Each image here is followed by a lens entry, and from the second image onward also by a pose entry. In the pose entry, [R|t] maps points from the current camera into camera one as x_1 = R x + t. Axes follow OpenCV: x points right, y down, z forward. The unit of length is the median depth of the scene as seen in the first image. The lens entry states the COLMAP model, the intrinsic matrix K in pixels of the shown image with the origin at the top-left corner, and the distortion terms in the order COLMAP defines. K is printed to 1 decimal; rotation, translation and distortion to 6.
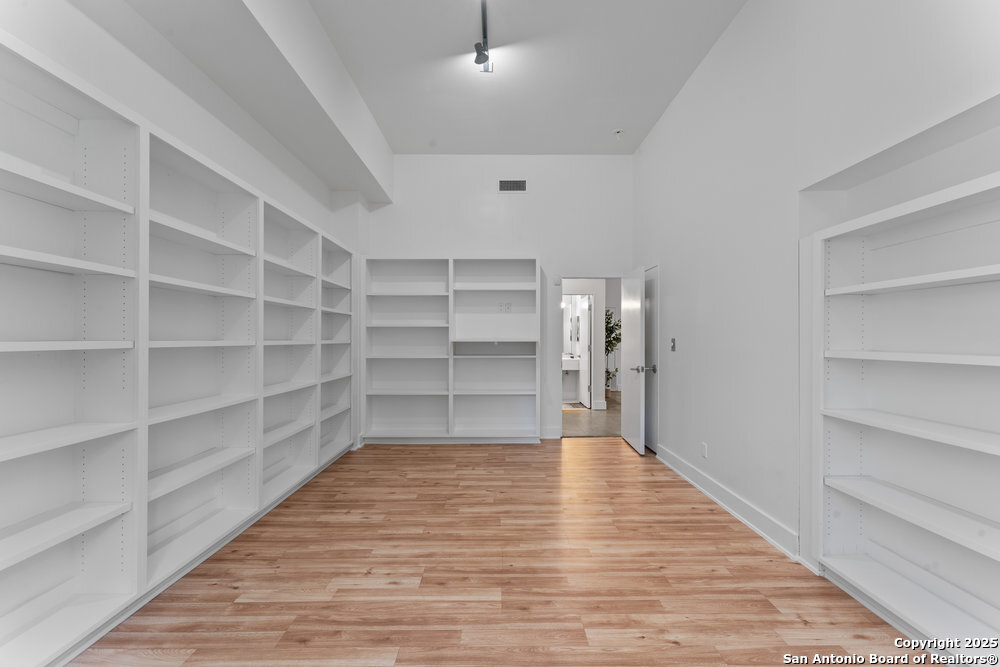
lens RADIAL K [[402.2, 0, 500.0], [0, 402.2, 336.6], [0, 0, 1]] dist [0.002541, 0.000162]
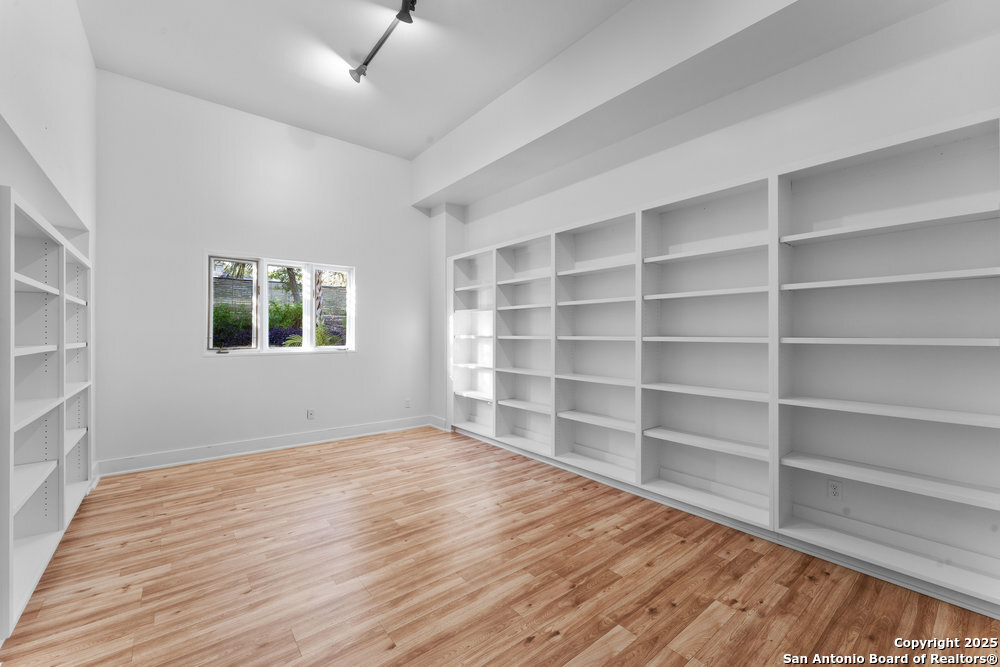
lens RADIAL K [[402.2, 0, 499.6], [0, 402.2, 335.6], [0, 0, 1]] dist [0.002541, 0.000162]
pose [[-0.782994, -0.003138, -0.622021, 0.479603], [0.002909, 0.999958, -0.008706, 0.015084], [0.622023, -0.008626, -0.782952, 1.887053]]
